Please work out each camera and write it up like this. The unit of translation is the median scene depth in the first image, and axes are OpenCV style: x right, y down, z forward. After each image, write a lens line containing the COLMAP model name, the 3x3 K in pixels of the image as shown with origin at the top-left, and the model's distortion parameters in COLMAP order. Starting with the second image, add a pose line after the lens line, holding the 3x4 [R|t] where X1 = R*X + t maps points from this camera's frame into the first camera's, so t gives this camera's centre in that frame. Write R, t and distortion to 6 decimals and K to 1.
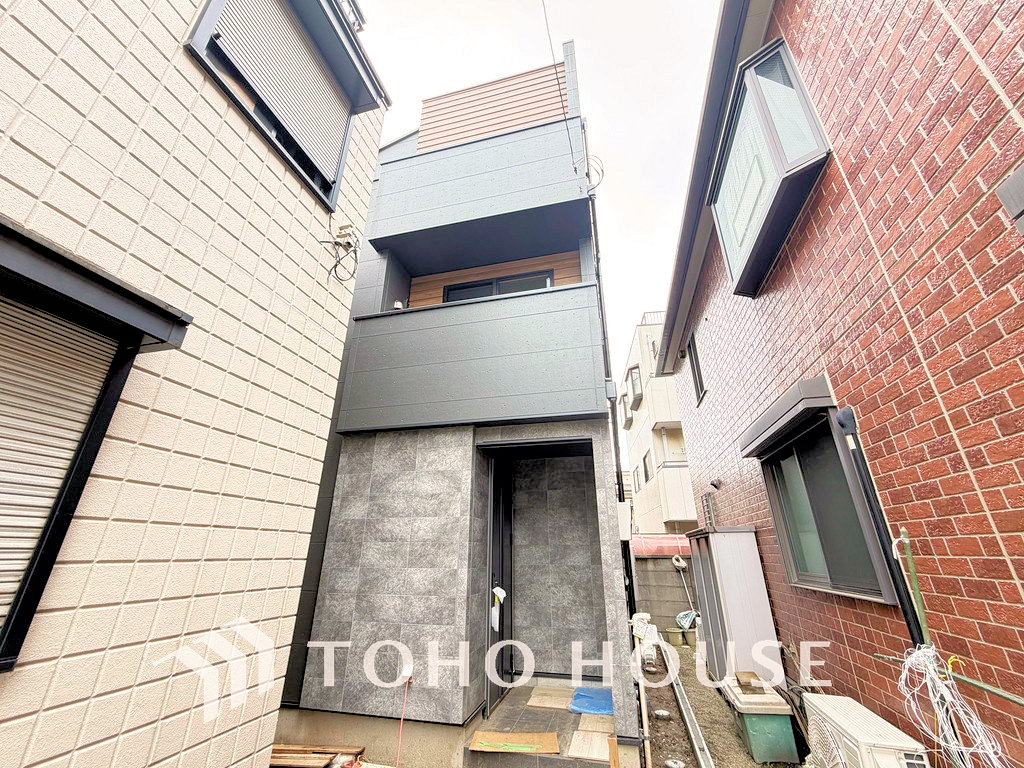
lens RADIAL K [[408.0, 0, 508.7], [0, 408.0, 383.6], [0, 0, 1]] dist [0.000827, 0.000168]
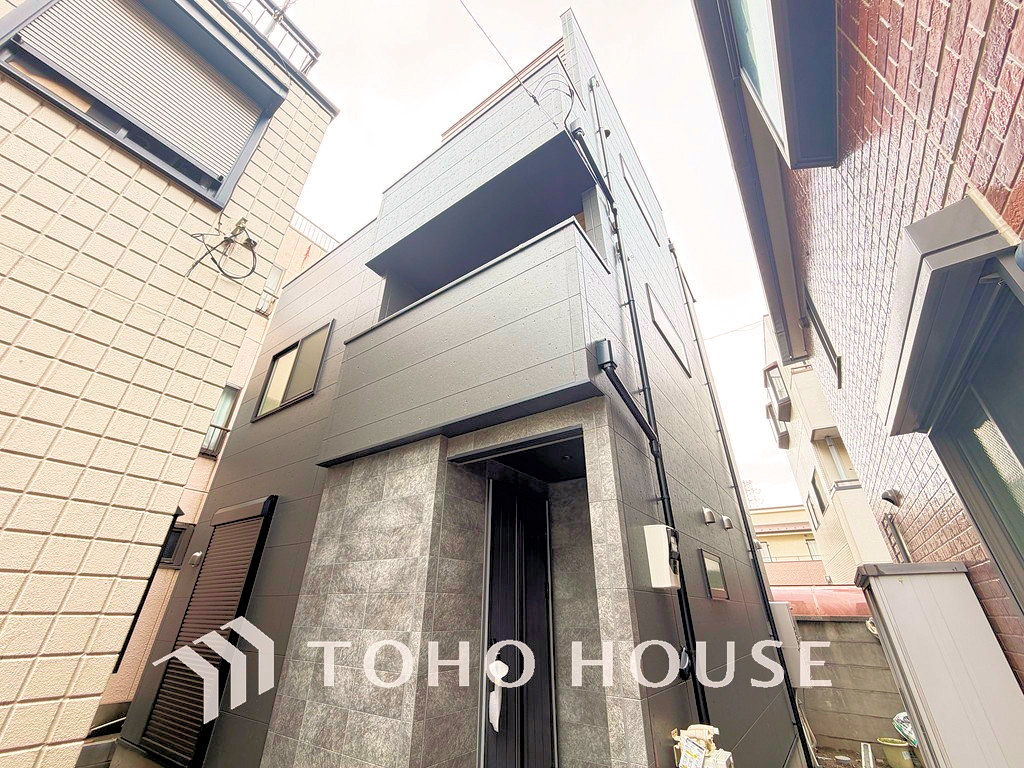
lens RADIAL K [[408.0, 0, 508.7], [0, 408.0, 383.6], [0, 0, 1]] dist [0.000827, 0.000168]
pose [[0.932205, -0.170260, -0.319384, 0.305231], [0.131732, 0.981527, -0.138747, 0.134472], [0.337107, 0.087267, 0.937413, 0.316048]]
